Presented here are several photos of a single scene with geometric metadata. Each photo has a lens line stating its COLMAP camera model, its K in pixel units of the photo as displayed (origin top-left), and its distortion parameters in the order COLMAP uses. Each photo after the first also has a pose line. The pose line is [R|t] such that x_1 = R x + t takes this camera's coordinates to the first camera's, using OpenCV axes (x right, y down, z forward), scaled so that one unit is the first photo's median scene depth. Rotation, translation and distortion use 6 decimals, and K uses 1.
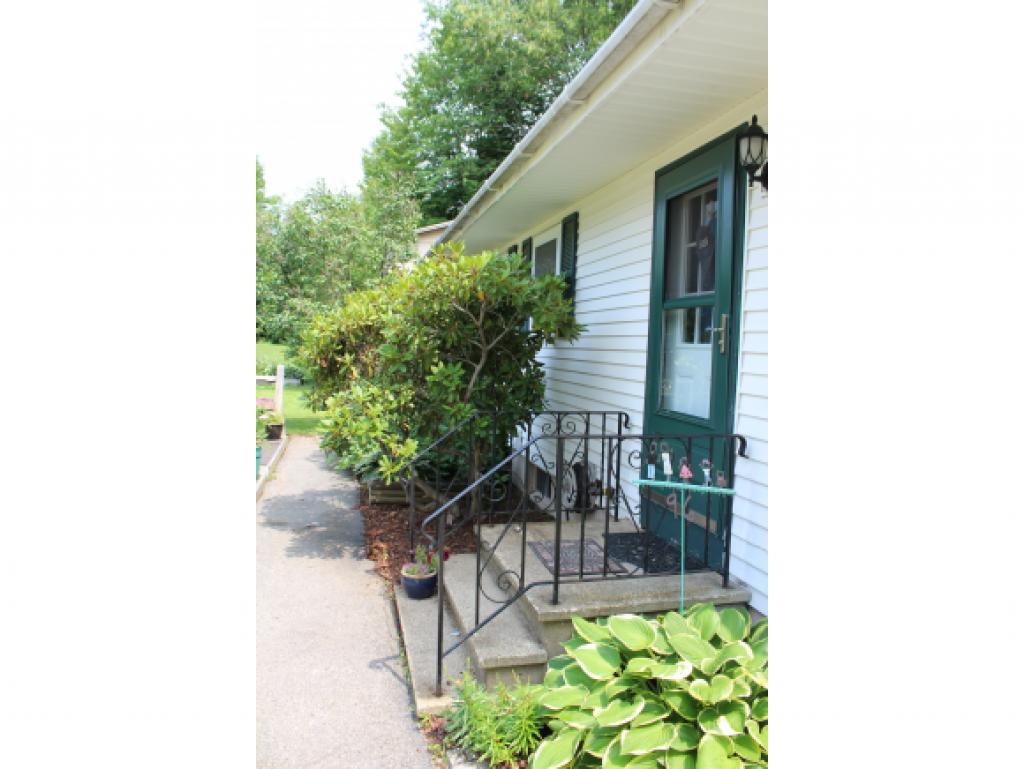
lens RADIAL K [[620.2, 0, 513.0], [0, 620.2, 398.4], [0, 0, 1]] dist [-0.118770, 0.064727]
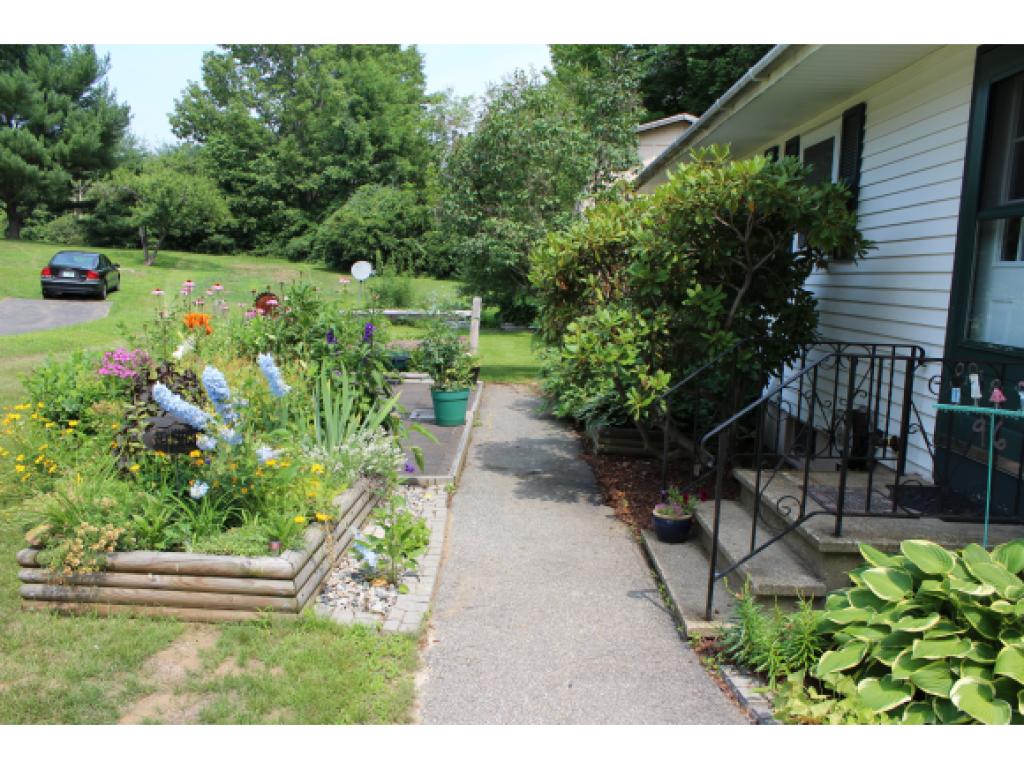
lens RADIAL K [[850.2, 0, 484.3], [0, 850.2, 422.5], [0, 0, 1]] dist [-0.155884, 0.128229]
pose [[0.958901, 0.041703, -0.280660, -0.068563], [-0.021275, 0.996923, 0.075444, 0.054628], [0.282943, -0.066372, 0.956838, -0.238745]]
